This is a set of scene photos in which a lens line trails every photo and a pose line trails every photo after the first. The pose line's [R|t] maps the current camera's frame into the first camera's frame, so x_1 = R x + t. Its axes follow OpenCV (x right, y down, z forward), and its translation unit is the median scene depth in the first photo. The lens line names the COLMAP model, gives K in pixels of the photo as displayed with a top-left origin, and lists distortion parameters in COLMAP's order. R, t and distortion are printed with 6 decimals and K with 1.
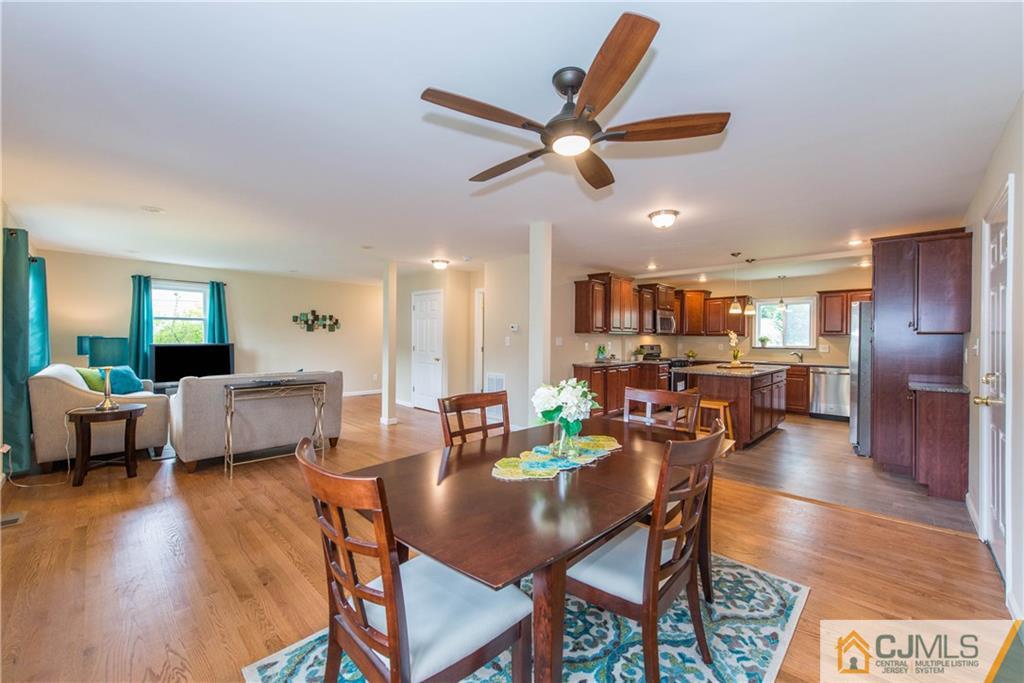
lens RADIAL K [[402.4, 0, 516.2], [0, 402.4, 364.3], [0, 0, 1]] dist [-0.000175, -0.000058]
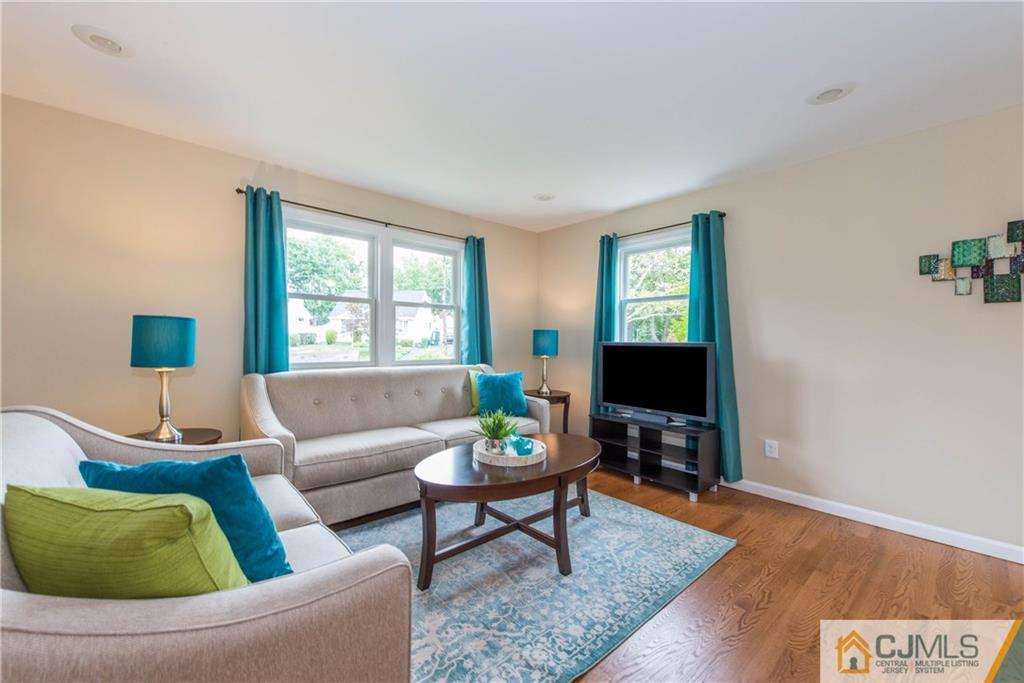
lens RADIAL K [[390.9, 0, 512.0], [0, 390.9, 341.5], [0, 0, 1]] dist [0.000752, 0.000154]
pose [[-0.073328, -0.010400, -0.997254, -0.270539], [-0.075316, 0.997148, -0.004861, -0.035565], [0.994460, 0.074753, -0.073902, 0.825264]]
